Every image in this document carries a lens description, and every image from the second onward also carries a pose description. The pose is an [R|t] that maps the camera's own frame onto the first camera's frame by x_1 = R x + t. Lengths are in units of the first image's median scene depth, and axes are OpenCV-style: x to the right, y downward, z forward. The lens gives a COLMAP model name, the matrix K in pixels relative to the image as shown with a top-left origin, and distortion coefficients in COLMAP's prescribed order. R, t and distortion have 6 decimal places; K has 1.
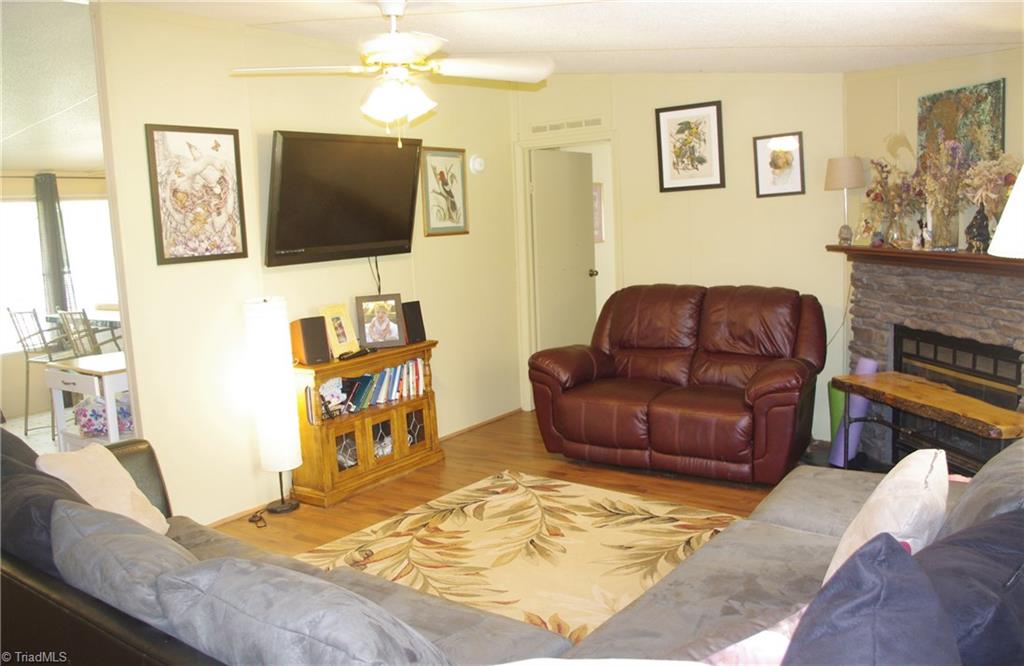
lens RADIAL K [[817.0, 0, 512.0], [0, 817.0, 314.6], [0, 0, 1]] dist [-0.055835, 0.007688]
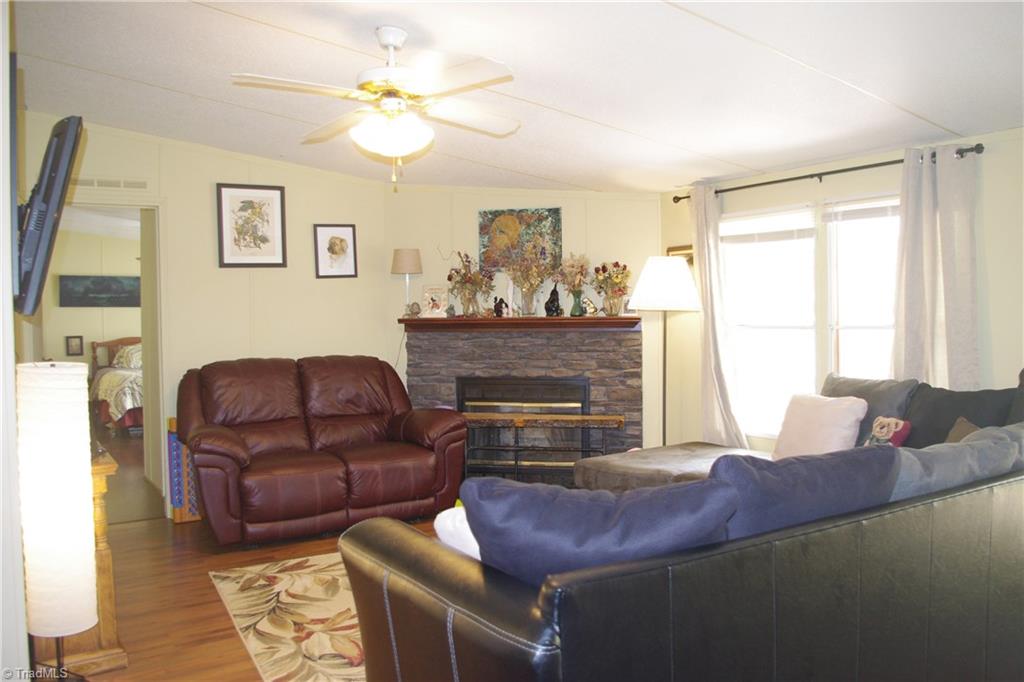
lens RADIAL K [[788.3, 0, 533.8], [0, 788.3, 338.5], [0, 0, 1]] dist [-0.070643, 0.012187]
pose [[0.391427, 0.005985, 0.920190, -0.636087], [0.106415, 0.992976, -0.051724, 0.027871], [-0.914036, 0.118168, 0.388040, 0.361653]]
